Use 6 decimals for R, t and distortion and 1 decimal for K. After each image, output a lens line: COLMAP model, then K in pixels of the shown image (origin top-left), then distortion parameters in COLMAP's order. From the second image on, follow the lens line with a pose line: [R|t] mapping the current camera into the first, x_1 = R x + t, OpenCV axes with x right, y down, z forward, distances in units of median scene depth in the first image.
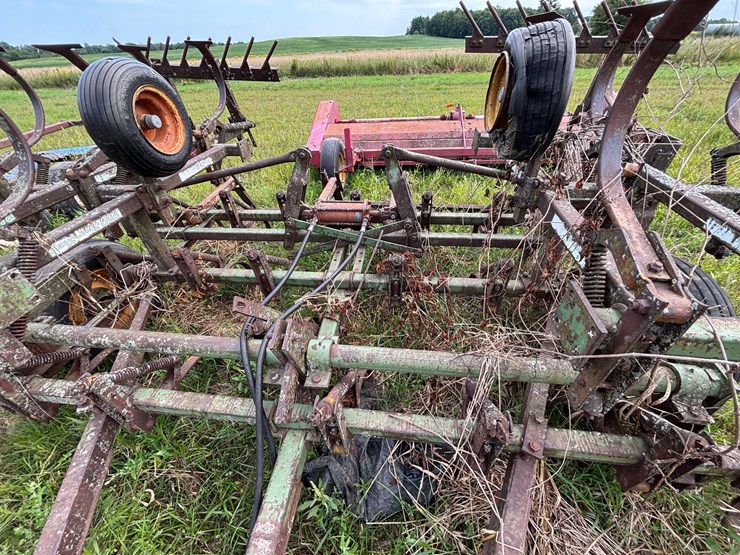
lens RADIAL K [[298.1, 0, 369.4], [0, 298.1, 276.2], [0, 0, 1]] dist [0.000005, 0.000459]
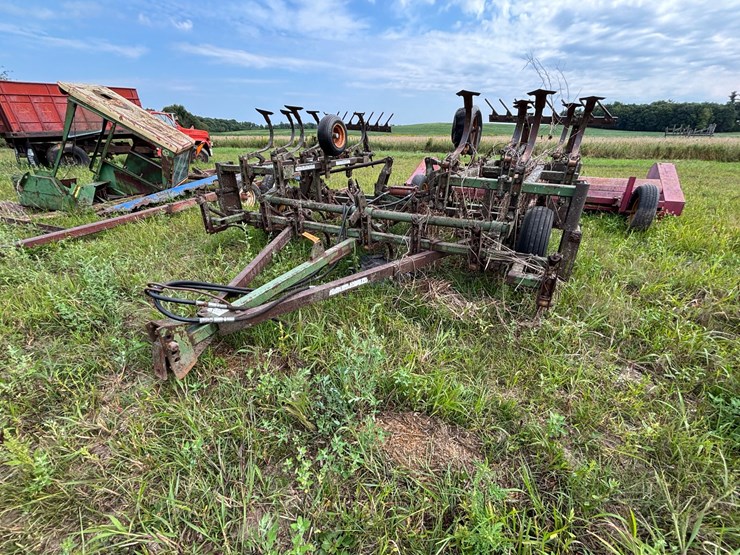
lens RADIAL K [[308.8, 0, 369.7], [0, 308.8, 277.0], [0, 0, 1]] dist [0.000094, 0.000430]
pose [[0.923165, 0.197287, -0.329916, 0.498590], [-0.262391, 0.950619, -0.165756, 0.735330], [0.280923, 0.239587, 0.929344, -0.824119]]
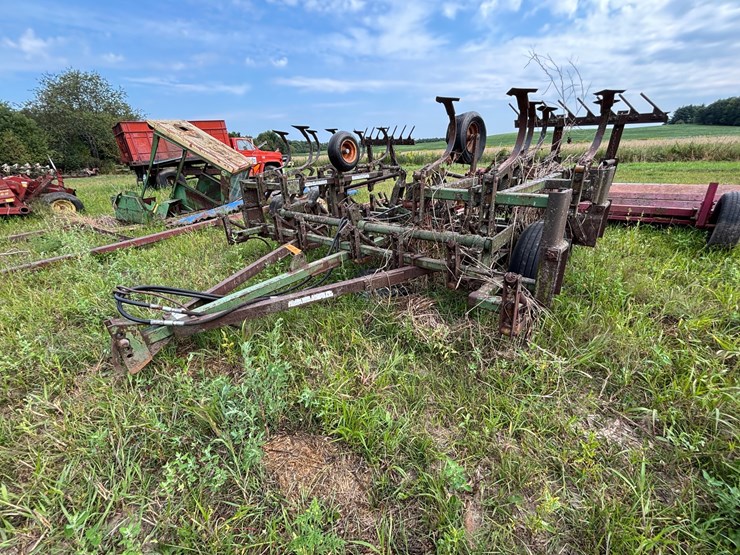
lens RADIAL K [[308.2, 0, 369.1], [0, 308.2, 277.8], [0, 0, 1]] dist [0.001858, -0.000711]
pose [[0.816870, 0.219322, -0.533499, 0.831184], [-0.338562, 0.931121, -0.135606, 0.604957], [0.467011, 0.291394, 0.834860, -0.647588]]
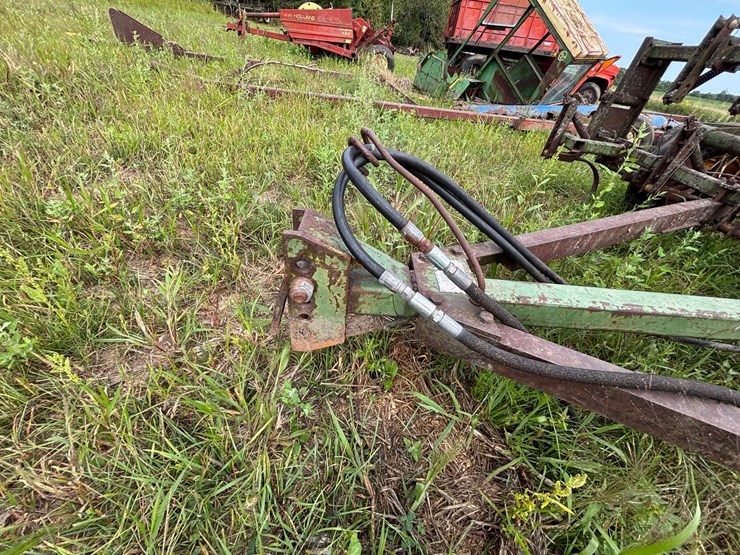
lens RADIAL K [[298.6, 0, 369.6], [0, 298.6, 277.2], [0, 0, 1]] dist [-0.001440, 0.000043]
pose [[0.123688, 0.661467, -0.739705, 0.011223], [-0.719400, 0.573212, 0.392291, 0.729266], [0.683495, 0.483622, 0.546758, -0.290016]]
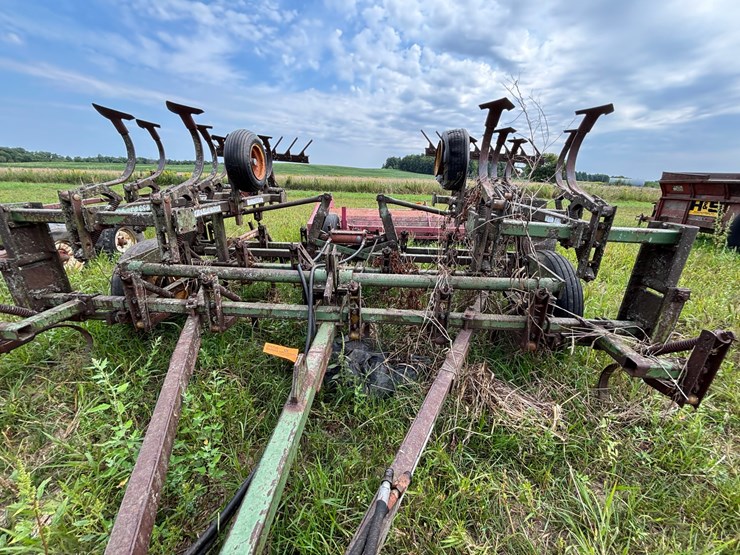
lens RADIAL K [[298.1, 0, 369.4], [0, 298.1, 276.2], [0, 0, 1]] dist [0.000005, 0.000459]
pose [[0.996118, 0.045057, 0.075617, -0.091192], [-0.018160, 0.945772, -0.324324, 0.463010], [-0.086129, 0.321692, 0.942919, -0.350429]]
